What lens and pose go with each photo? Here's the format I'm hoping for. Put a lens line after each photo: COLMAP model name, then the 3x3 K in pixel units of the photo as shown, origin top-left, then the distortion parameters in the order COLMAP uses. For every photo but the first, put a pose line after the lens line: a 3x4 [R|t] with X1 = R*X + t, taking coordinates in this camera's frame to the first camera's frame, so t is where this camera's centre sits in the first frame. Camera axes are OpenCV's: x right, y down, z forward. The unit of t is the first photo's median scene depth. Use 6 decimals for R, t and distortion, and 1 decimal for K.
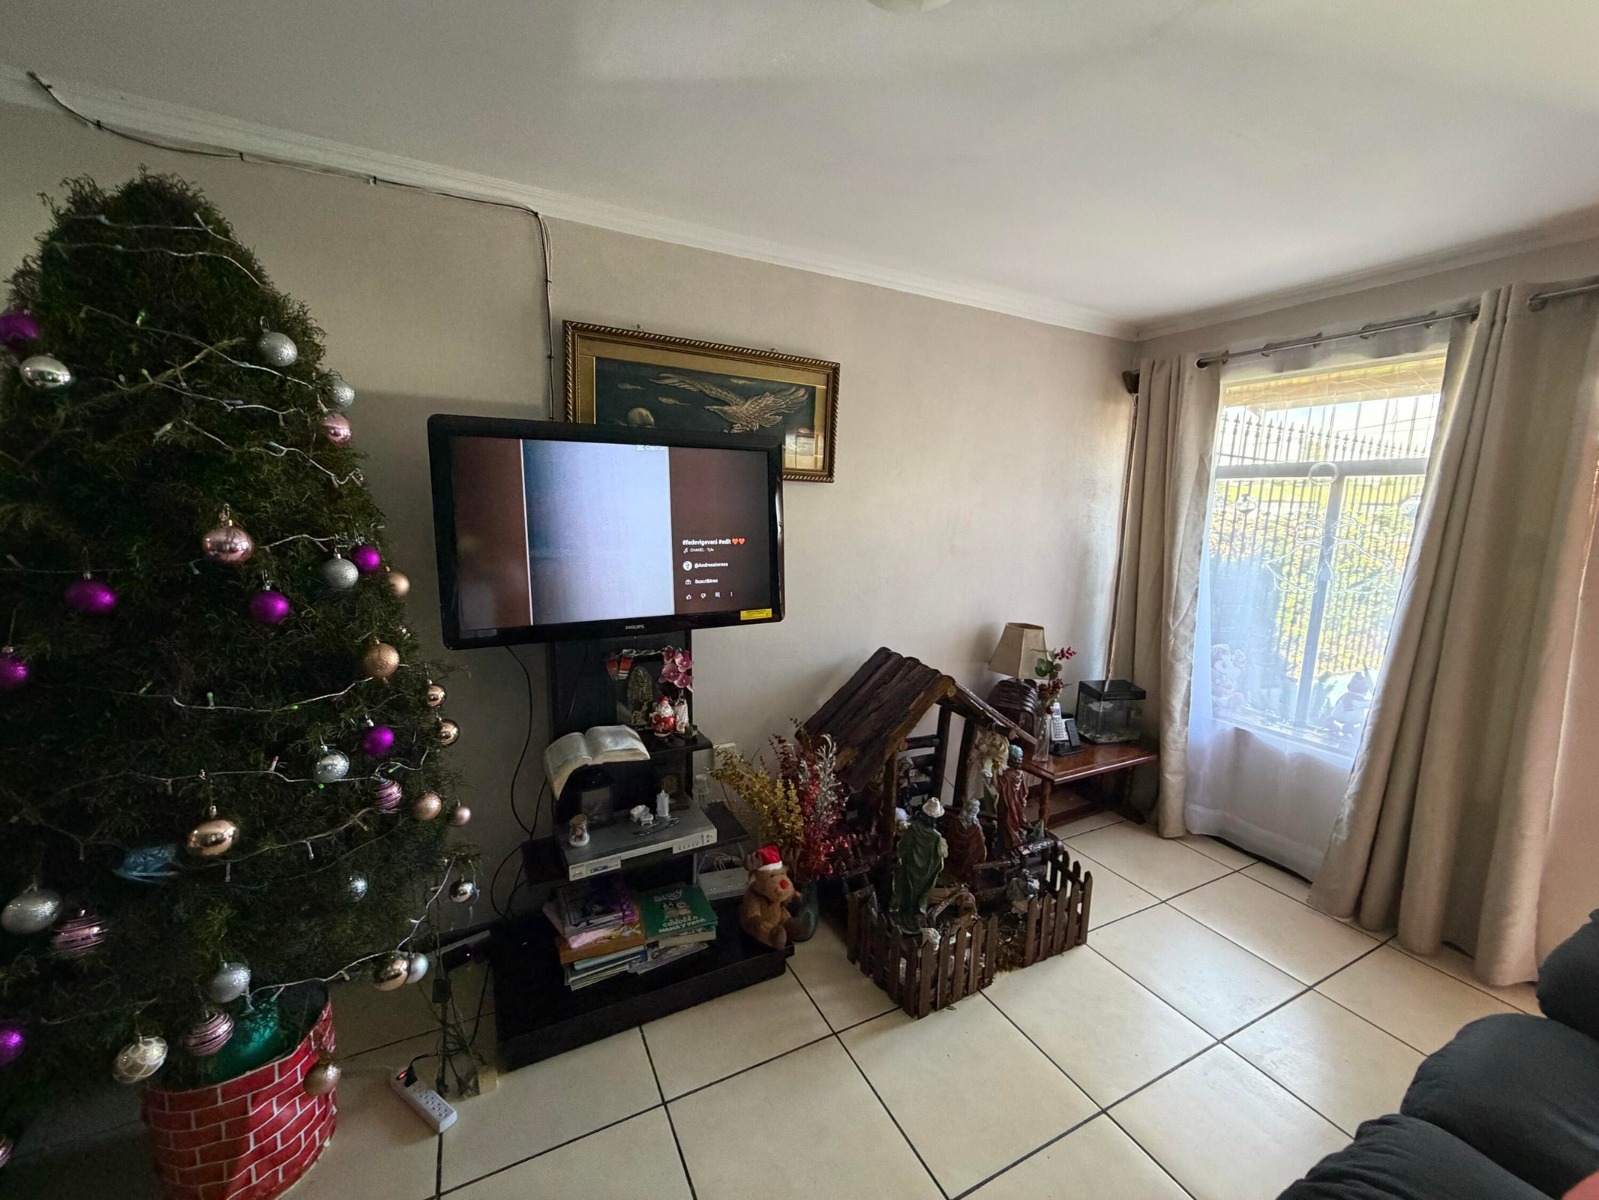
lens RADIAL K [[642.7, 0, 795.7], [0, 642.7, 597.4], [0, 0, 1]] dist [0.003569, 0.000229]
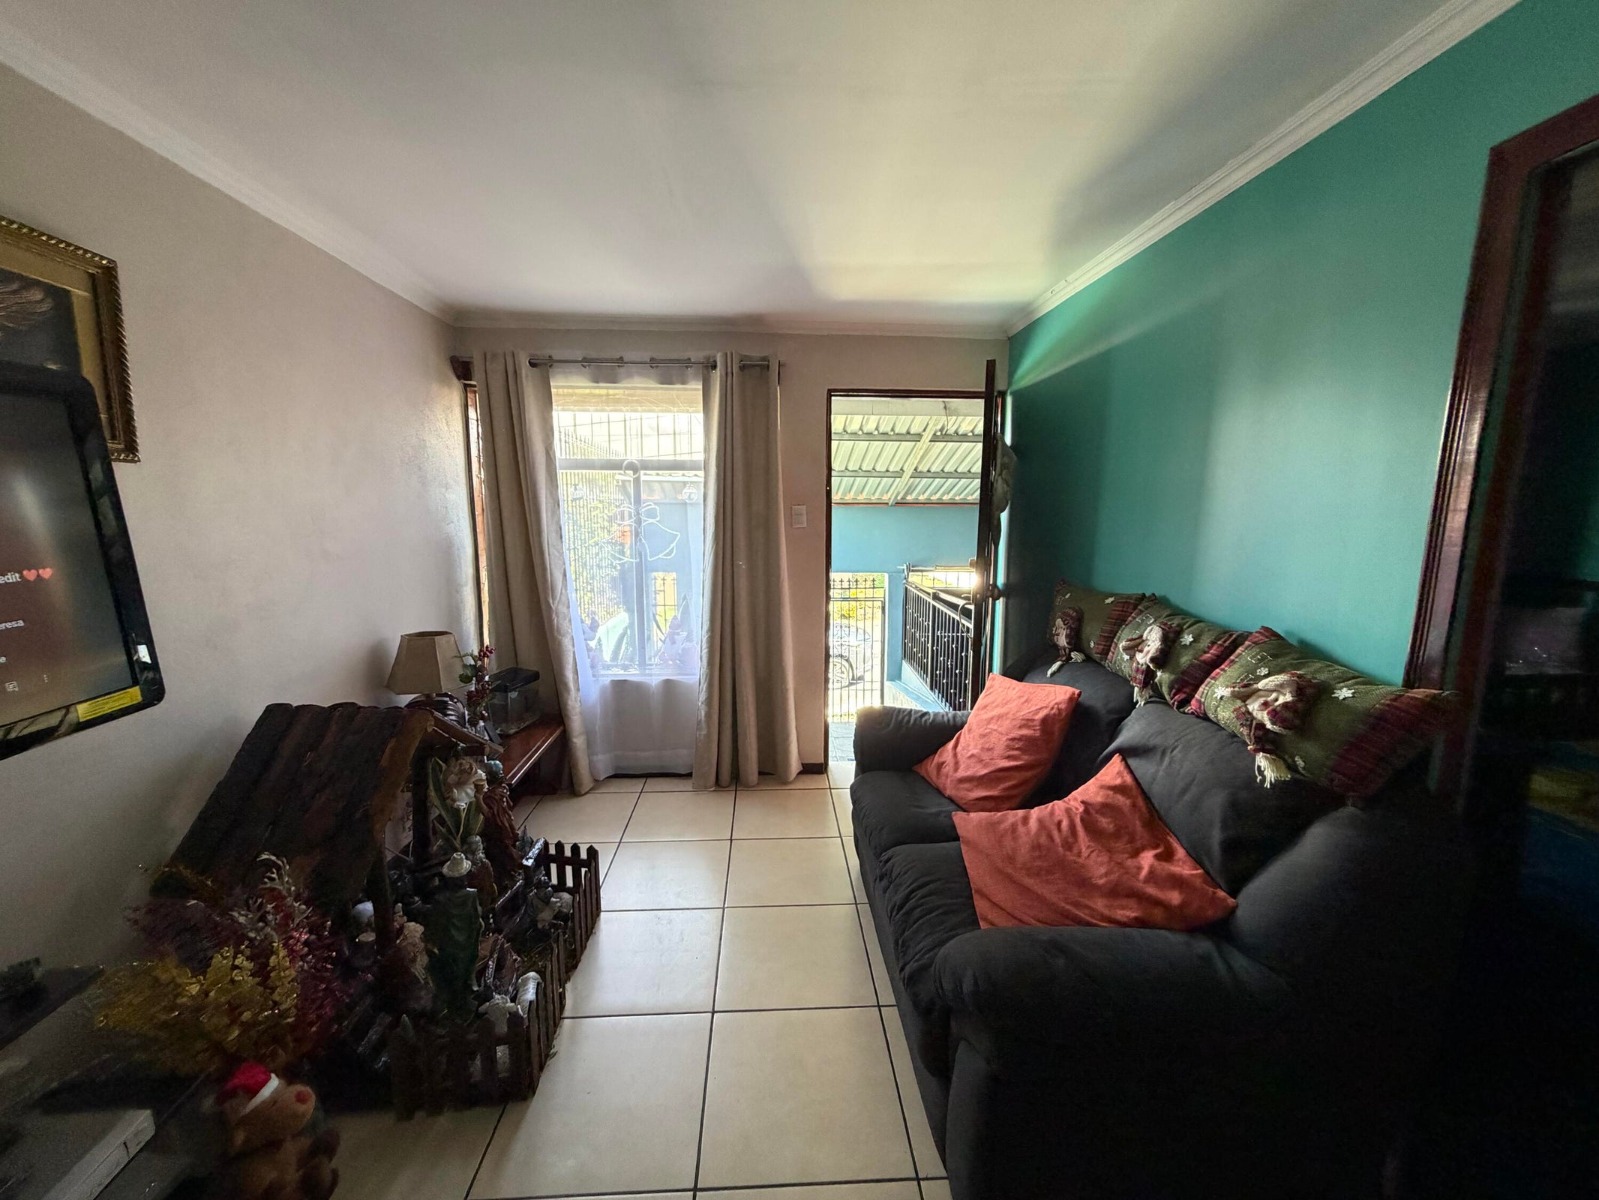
lens RADIAL K [[642.7, 0, 795.7], [0, 642.7, 597.4], [0, 0, 1]] dist [0.003569, 0.000229]
pose [[0.404037, -0.155589, 0.901414, -0.246846], [0.139412, 0.984390, 0.107423, -0.032156], [-0.904057, 0.082265, 0.419421, 0.191950]]
